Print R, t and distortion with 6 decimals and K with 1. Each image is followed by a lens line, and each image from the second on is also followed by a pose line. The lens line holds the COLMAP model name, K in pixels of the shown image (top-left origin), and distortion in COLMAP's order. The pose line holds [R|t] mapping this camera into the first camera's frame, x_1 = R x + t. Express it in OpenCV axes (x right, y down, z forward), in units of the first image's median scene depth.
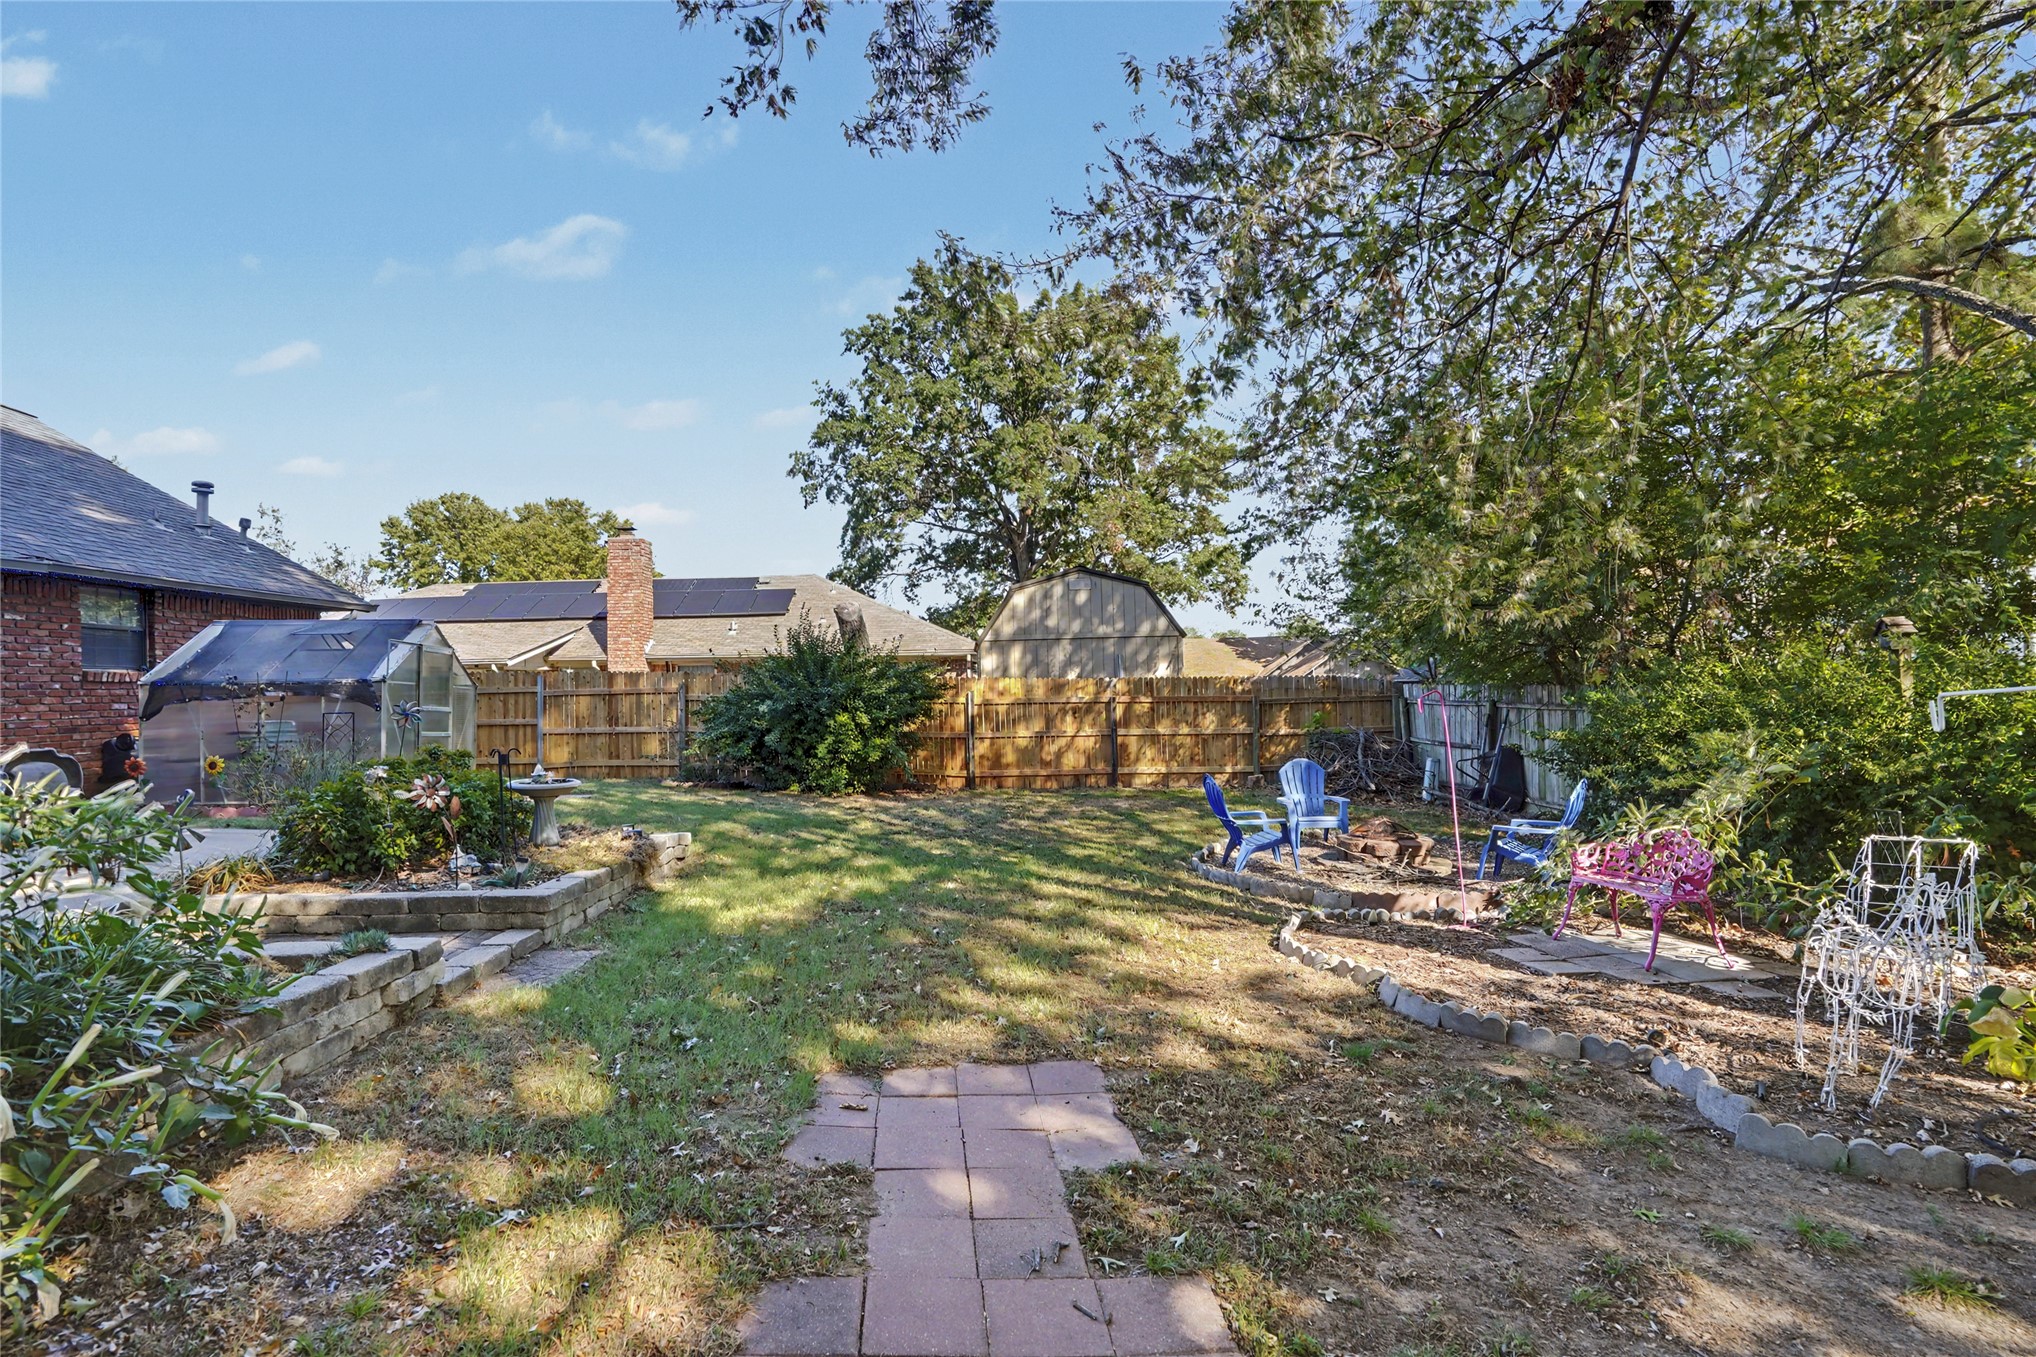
lens RADIAL K [[949.3, 0, 1016.8], [0, 949.3, 655.5], [0, 0, 1]] dist [-0.015324, -0.000219]
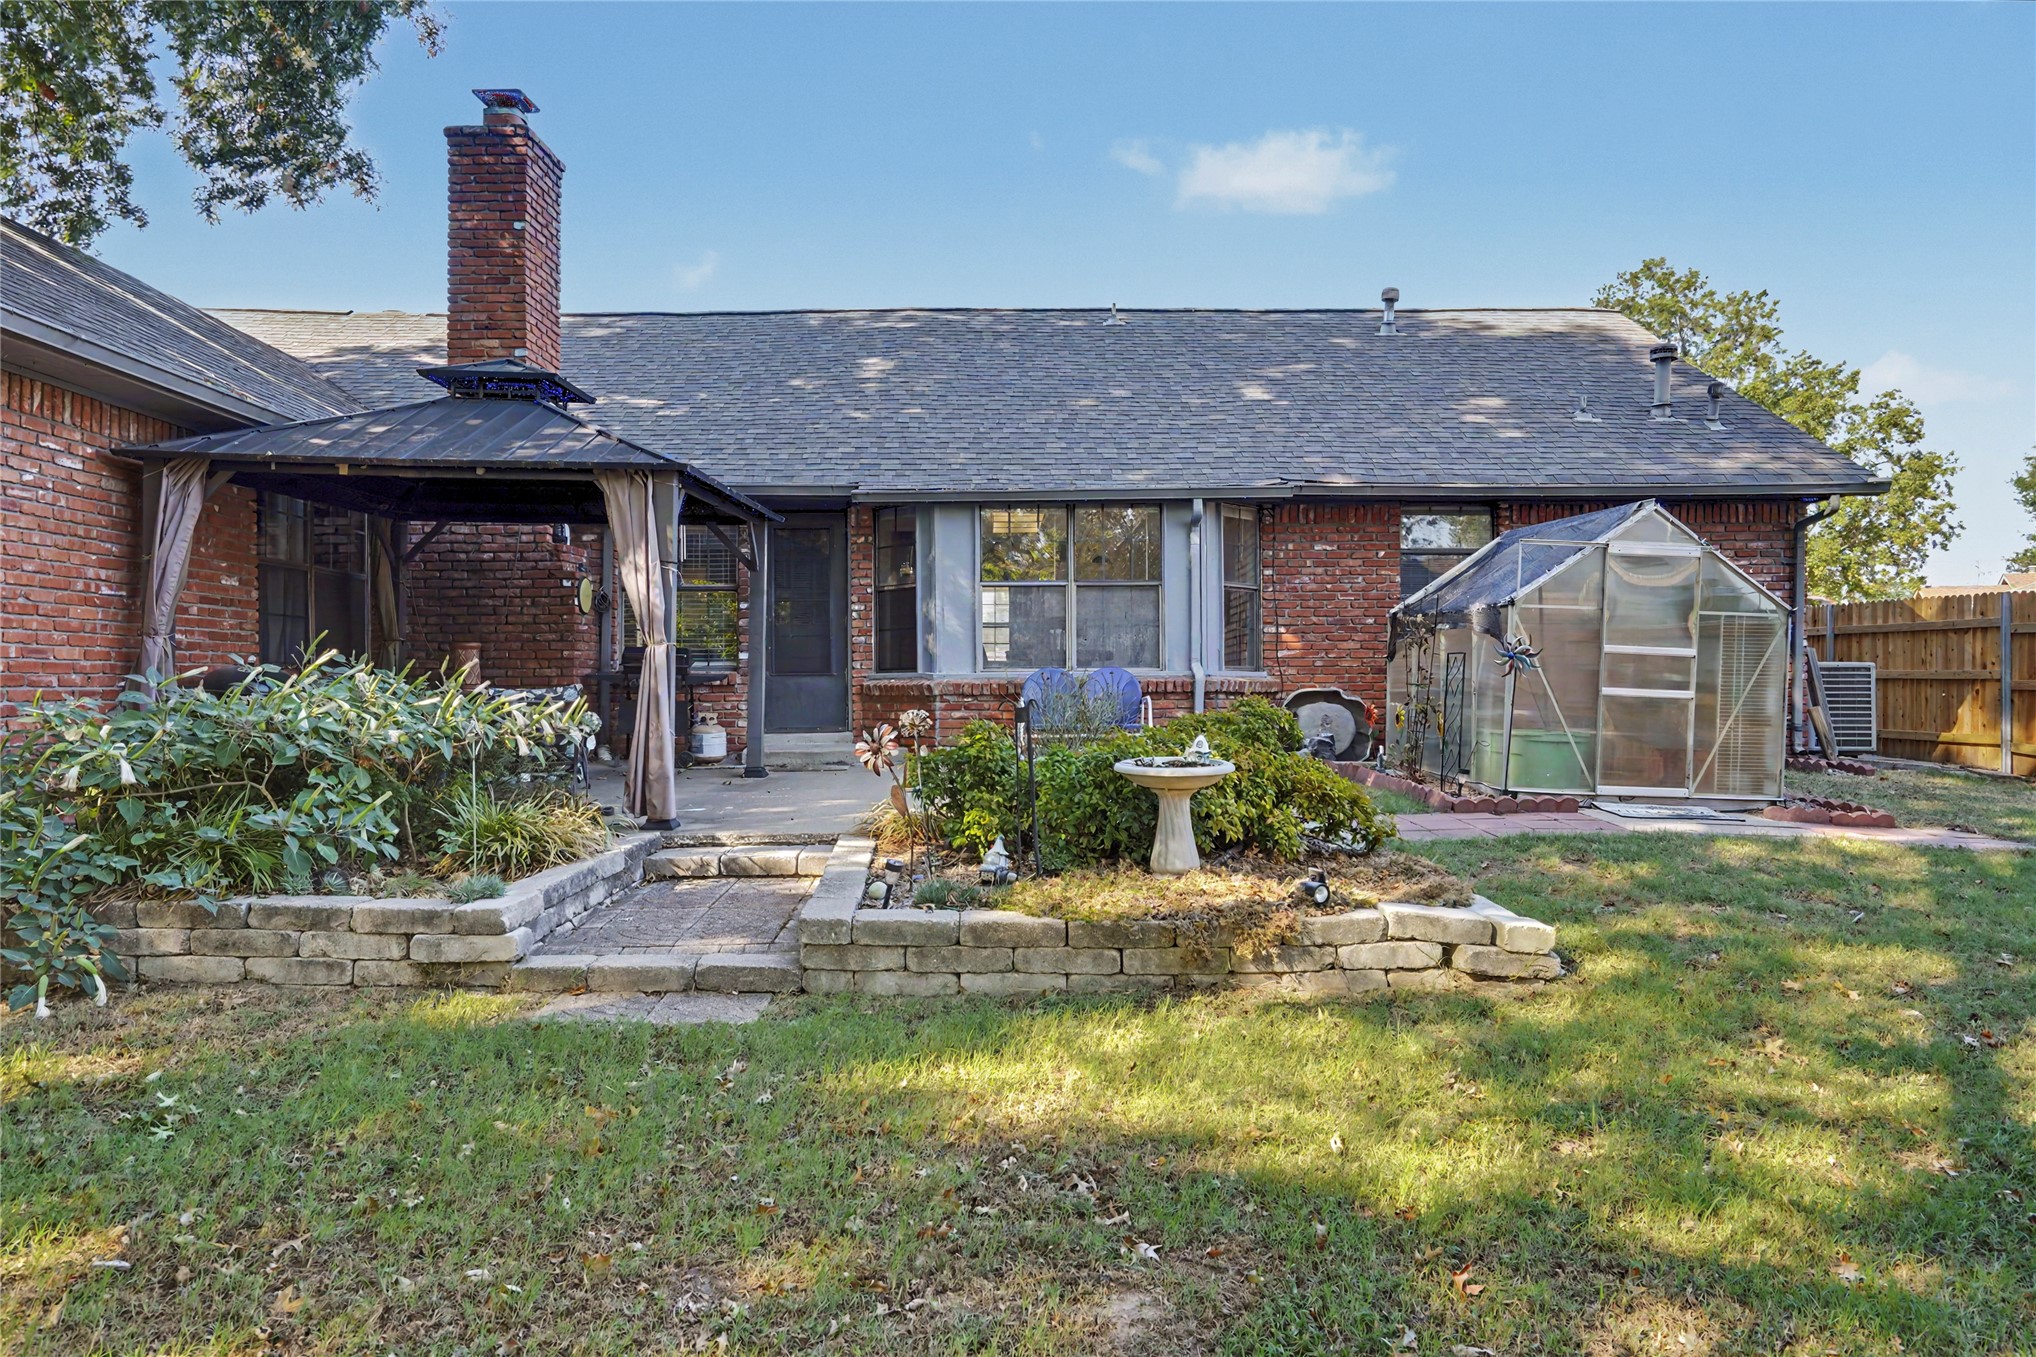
lens RADIAL K [[1296.1, 0, 1018.0], [0, 1296.1, 678.5], [0, 0, 1]] dist [-0.020064, 0.037541]
pose [[-0.025692, 0.029045, -0.999248, 0.223657], [0.035738, 0.998966, 0.028118, 0.040529], [0.999031, -0.034989, -0.026703, 0.687963]]
